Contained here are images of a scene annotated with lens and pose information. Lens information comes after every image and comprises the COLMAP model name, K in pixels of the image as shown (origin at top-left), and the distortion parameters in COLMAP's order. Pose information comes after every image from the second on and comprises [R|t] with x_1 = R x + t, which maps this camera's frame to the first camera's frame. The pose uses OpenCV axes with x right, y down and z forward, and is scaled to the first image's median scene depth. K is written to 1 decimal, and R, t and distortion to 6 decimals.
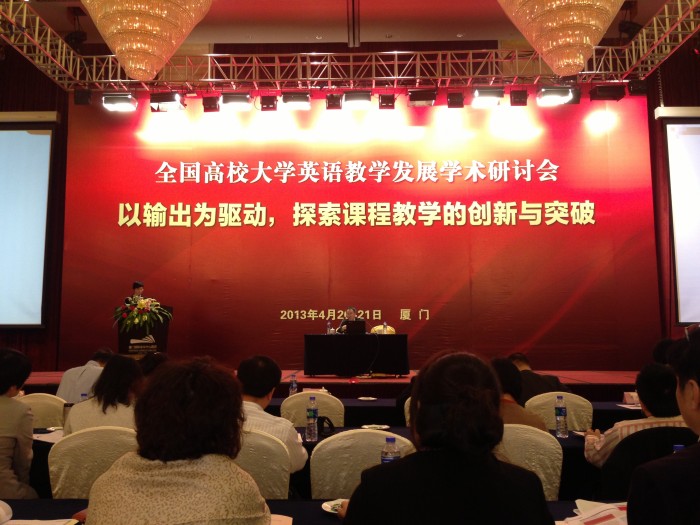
lens RADIAL K [[644.6, 0, 349.8], [0, 644.6, 264.5], [0, 0, 1]] dist [0.006038, 0.000000]
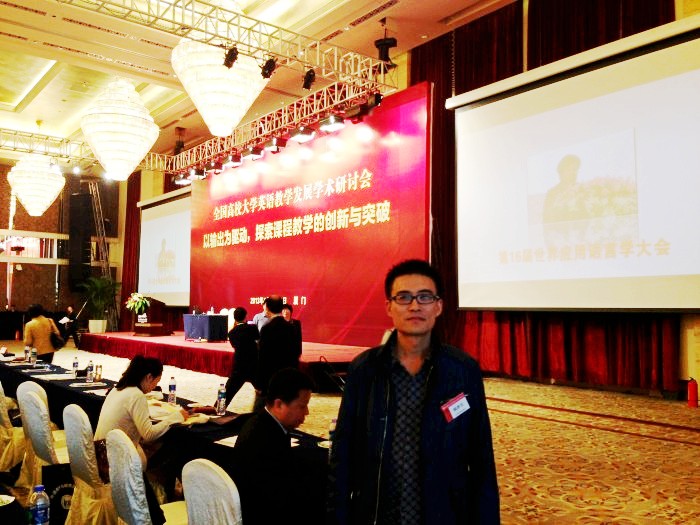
lens RADIAL K [[644.6, 0, 349.8], [0, 644.6, 262.4], [0, 0, 1]] dist [0.006038, 0.000000]
pose [[0.645911, -0.048815, -0.761851, 1.182776], [0.082516, 0.996571, 0.006103, -0.002253], [0.758940, -0.066807, 0.647724, 0.203001]]
